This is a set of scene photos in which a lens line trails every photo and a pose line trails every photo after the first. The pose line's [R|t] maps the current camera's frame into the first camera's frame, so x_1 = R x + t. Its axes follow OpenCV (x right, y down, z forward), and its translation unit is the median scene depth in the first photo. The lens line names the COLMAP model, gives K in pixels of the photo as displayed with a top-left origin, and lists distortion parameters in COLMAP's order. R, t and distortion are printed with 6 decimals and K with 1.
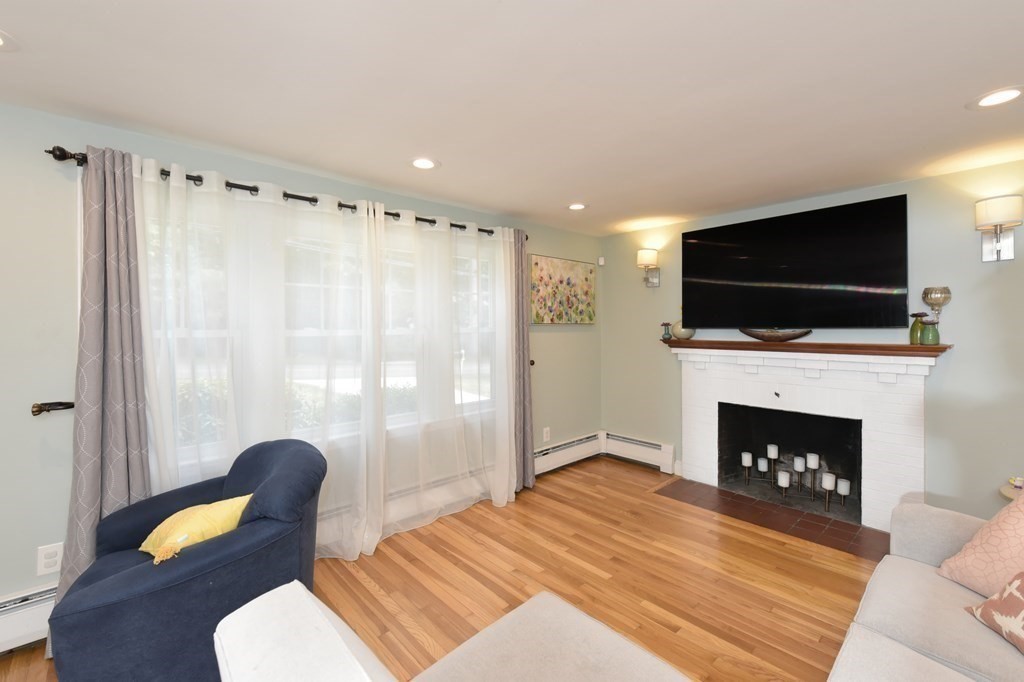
lens RADIAL K [[447.2, 0, 505.7], [0, 447.2, 336.1], [0, 0, 1]] dist [0.000676, -0.000795]
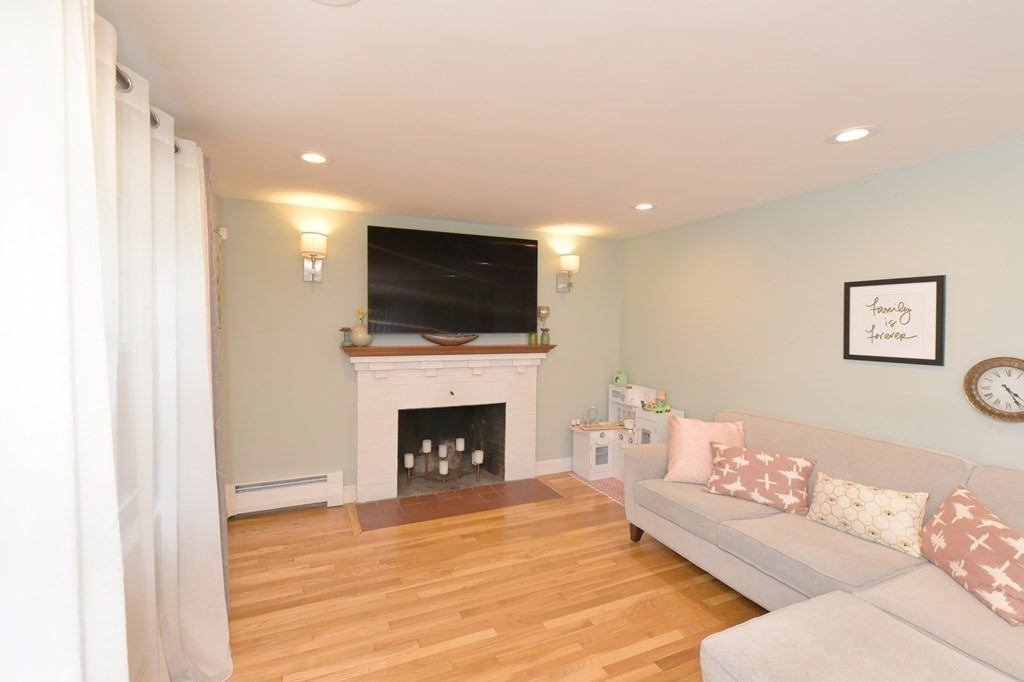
lens RADIAL K [[447.2, 0, 507.6], [0, 447.2, 342.0], [0, 0, 1]] dist [0.000676, -0.000795]
pose [[0.292696, -0.028236, 0.955789, -0.407520], [0.012734, 0.999590, 0.025631, -0.022900], [-0.956121, 0.004669, 0.292935, 0.532305]]
